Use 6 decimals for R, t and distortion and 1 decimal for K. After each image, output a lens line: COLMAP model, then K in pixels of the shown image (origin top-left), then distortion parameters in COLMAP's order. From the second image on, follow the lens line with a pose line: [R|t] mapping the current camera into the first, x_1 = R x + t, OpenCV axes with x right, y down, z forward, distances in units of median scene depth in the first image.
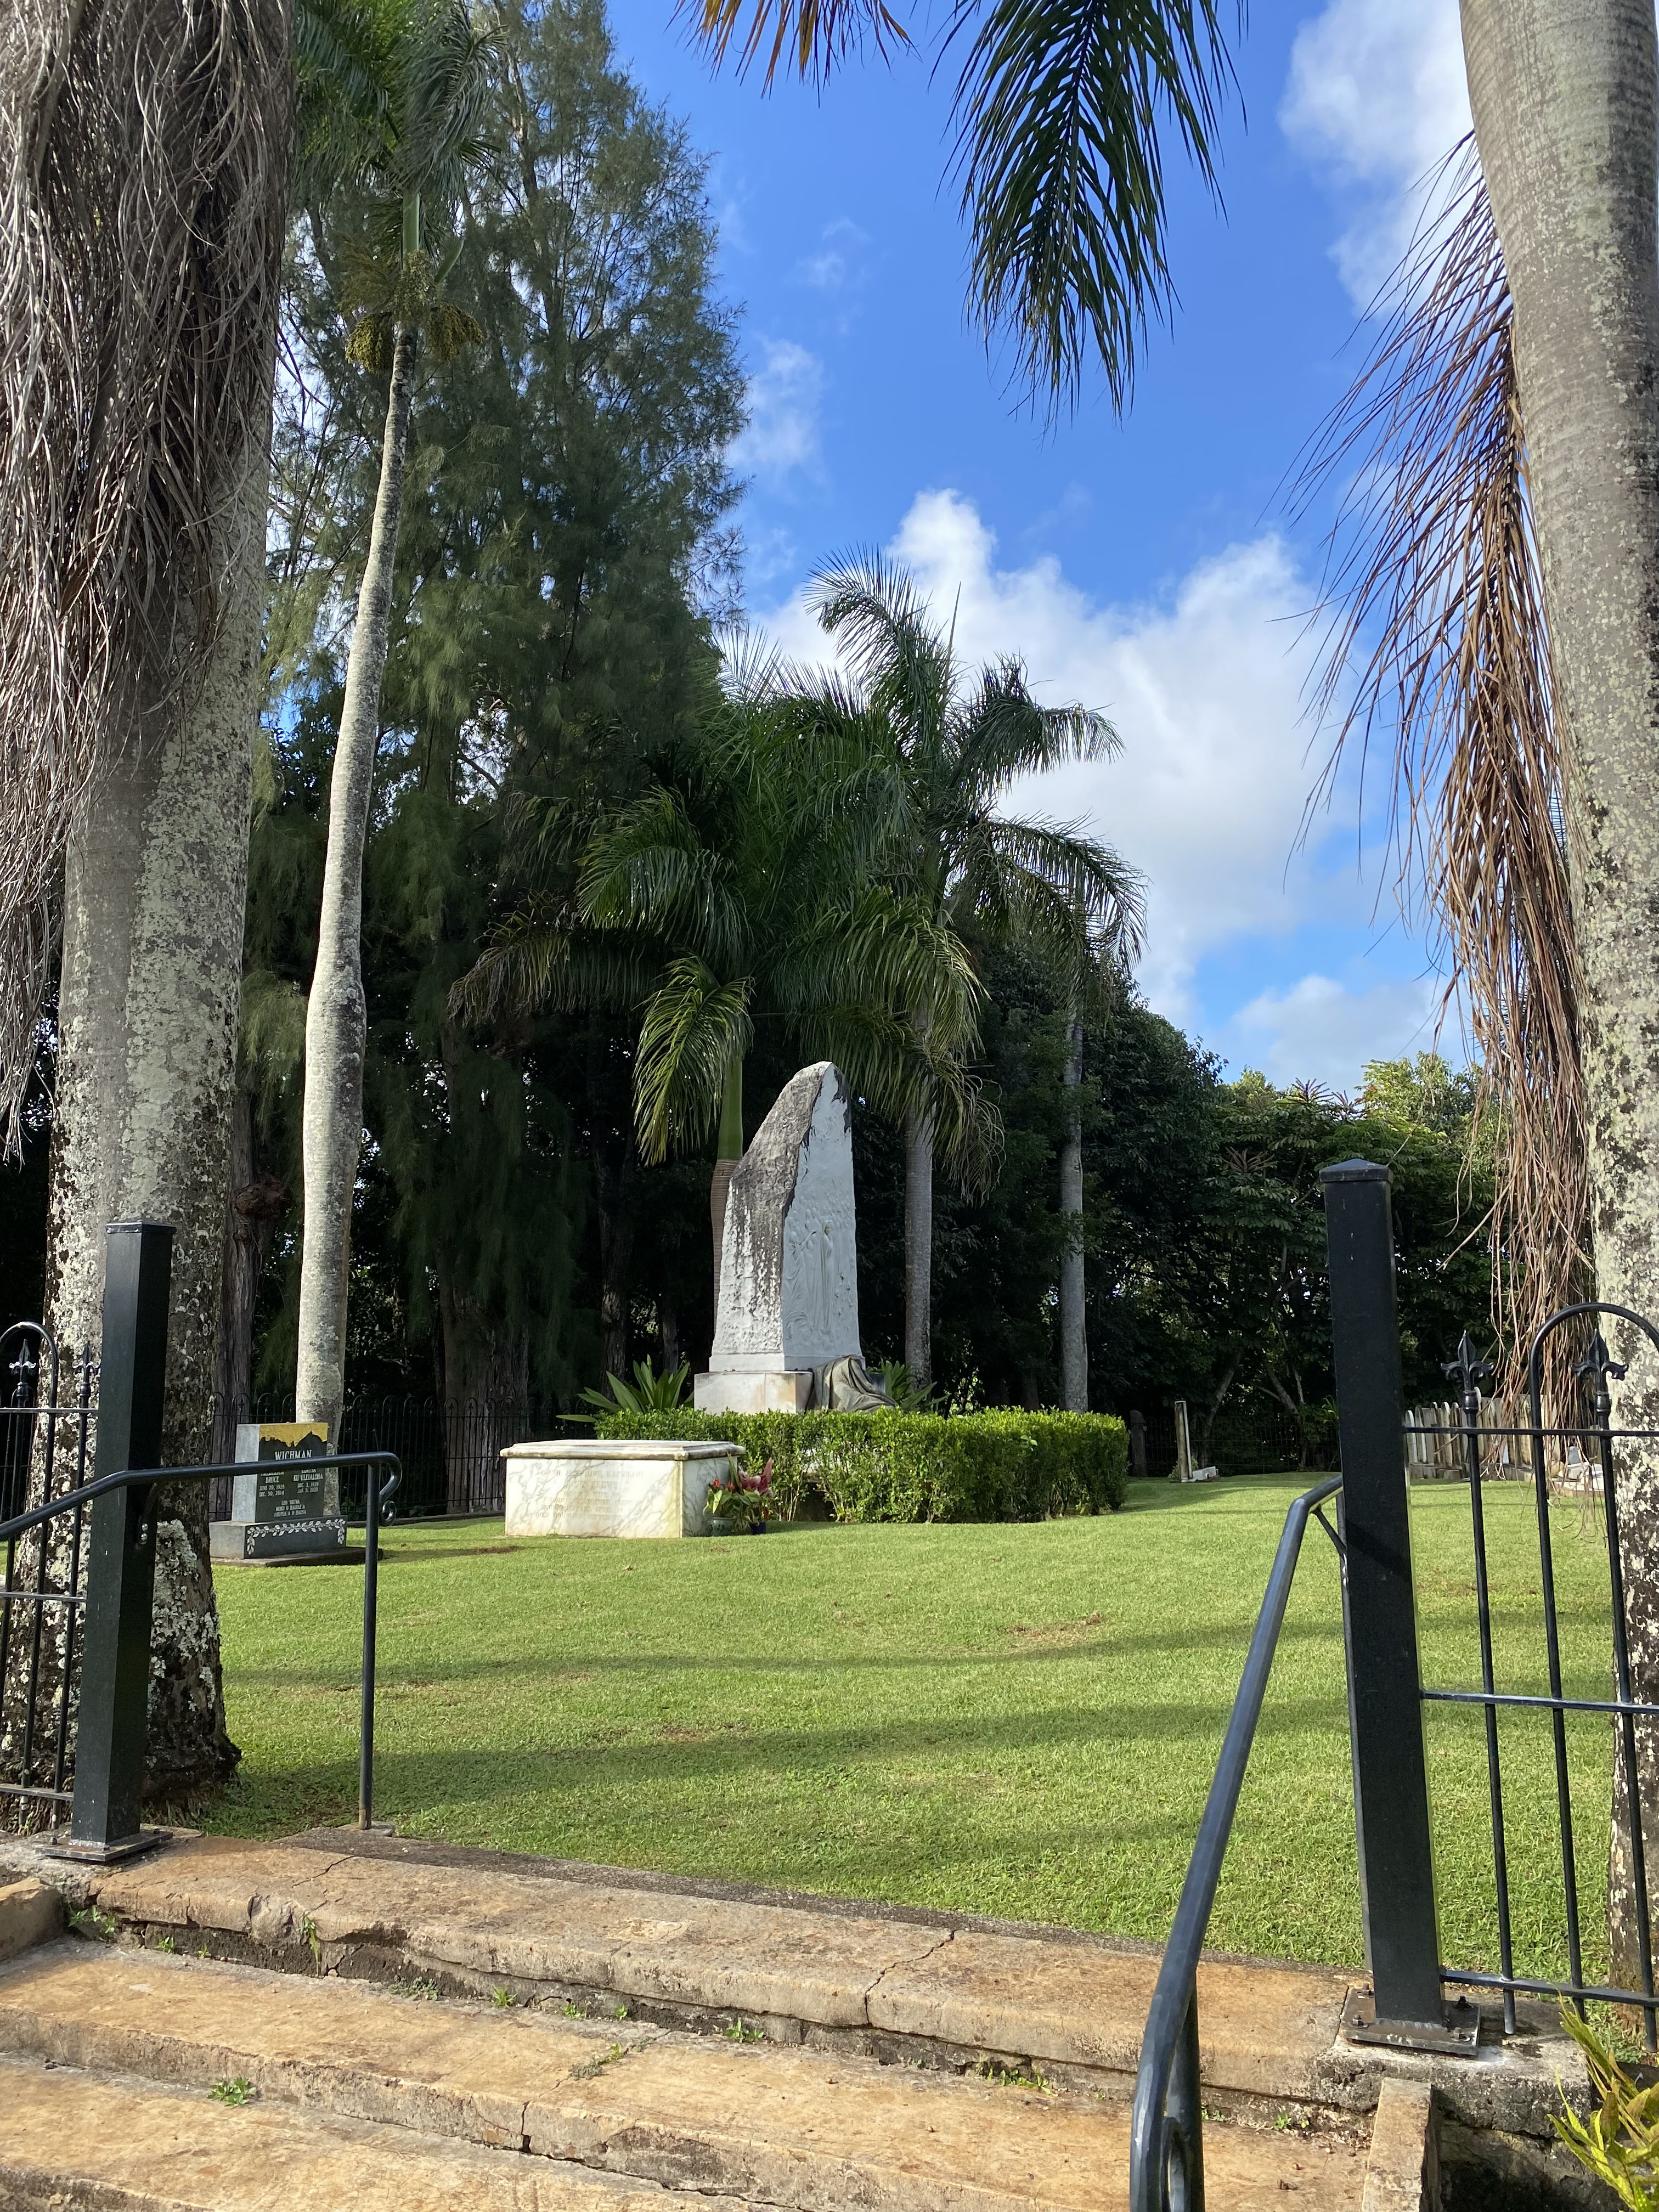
lens RADIAL K [[1670.1, 0, 799.3], [0, 1670.1, 1065.8], [0, 0, 1]] dist [0.056401, -0.123559]
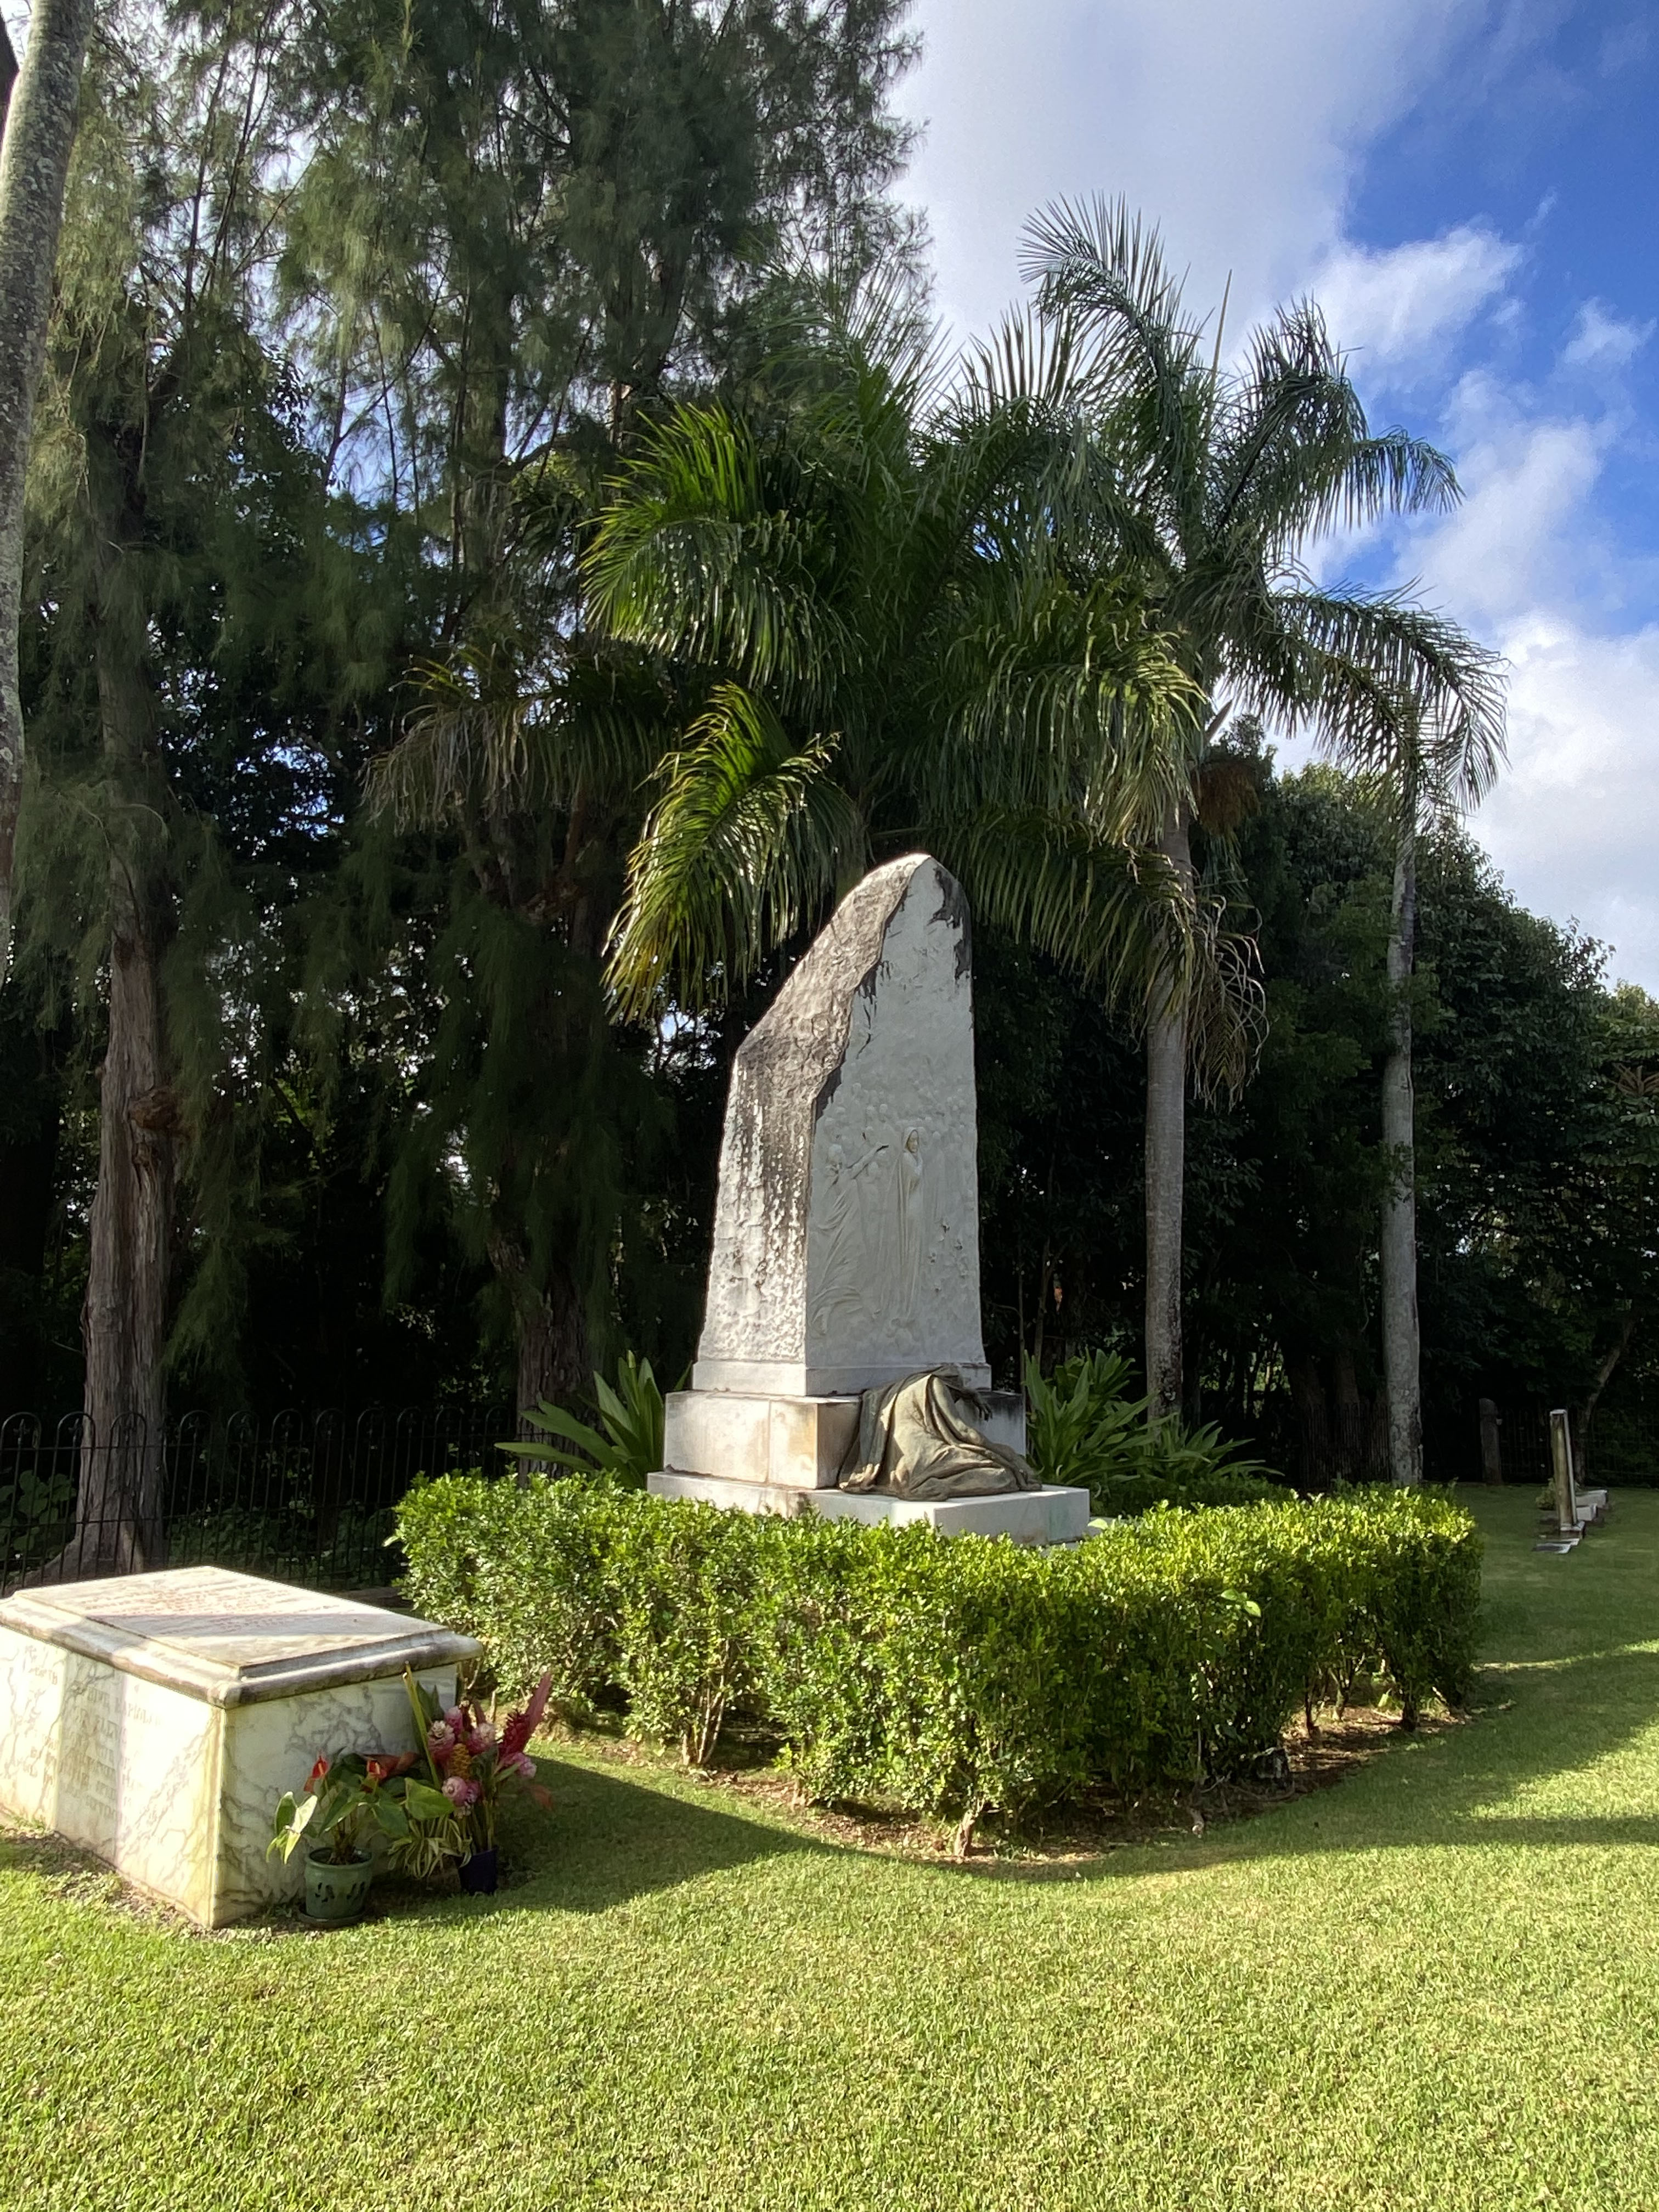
lens RADIAL K [[1499.8, 0, 828.0], [0, 1499.8, 1094.4], [0, 0, 1]] dist [0.023333, -0.002630]
pose [[0.977811, -0.007501, -0.209355, 0.084414], [0.015756, 0.999161, 0.037792, 0.054680], [0.208896, -0.040252, 0.977109, 0.439719]]
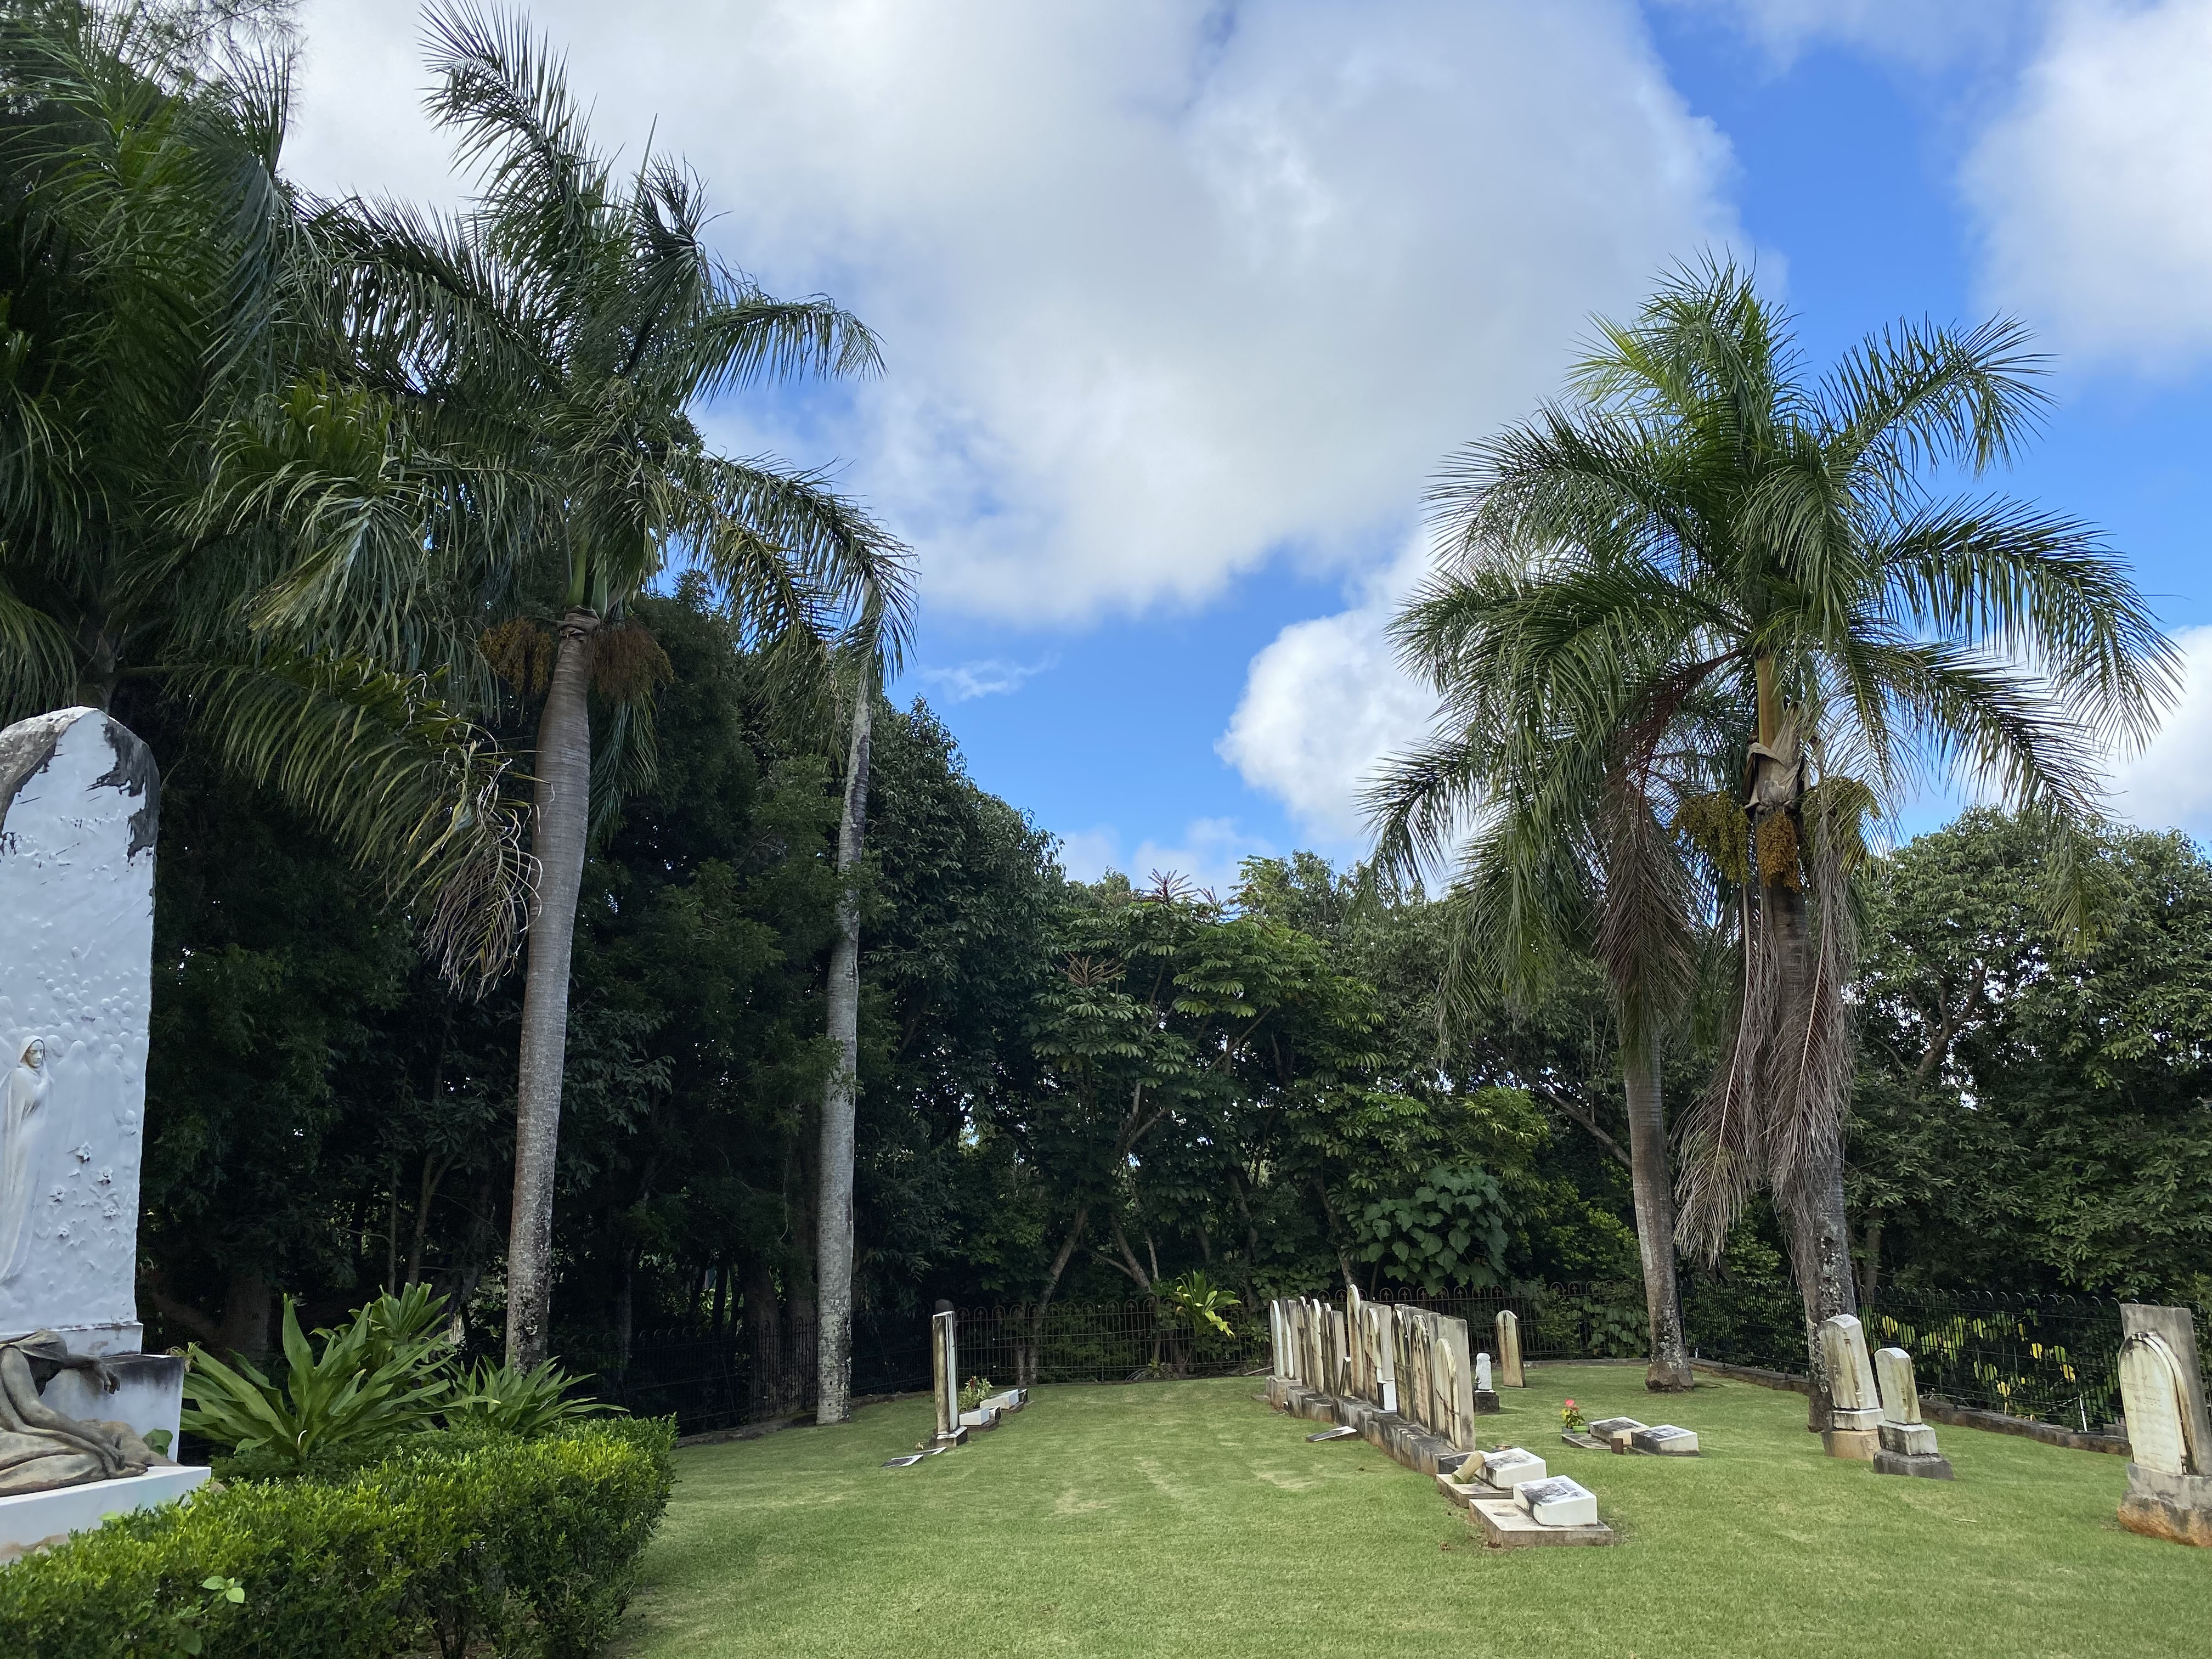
lens RADIAL K [[1664.1, 0, 1100.0], [0, 1664.1, 842.7], [0, 0, 1]] dist [0.071362, -0.085321]
pose [[0.975881, 0.022171, 0.217175, 0.179145], [-0.014201, 0.999169, -0.038192, 0.046624], [-0.217841, 0.034187, 0.975385, 0.420214]]
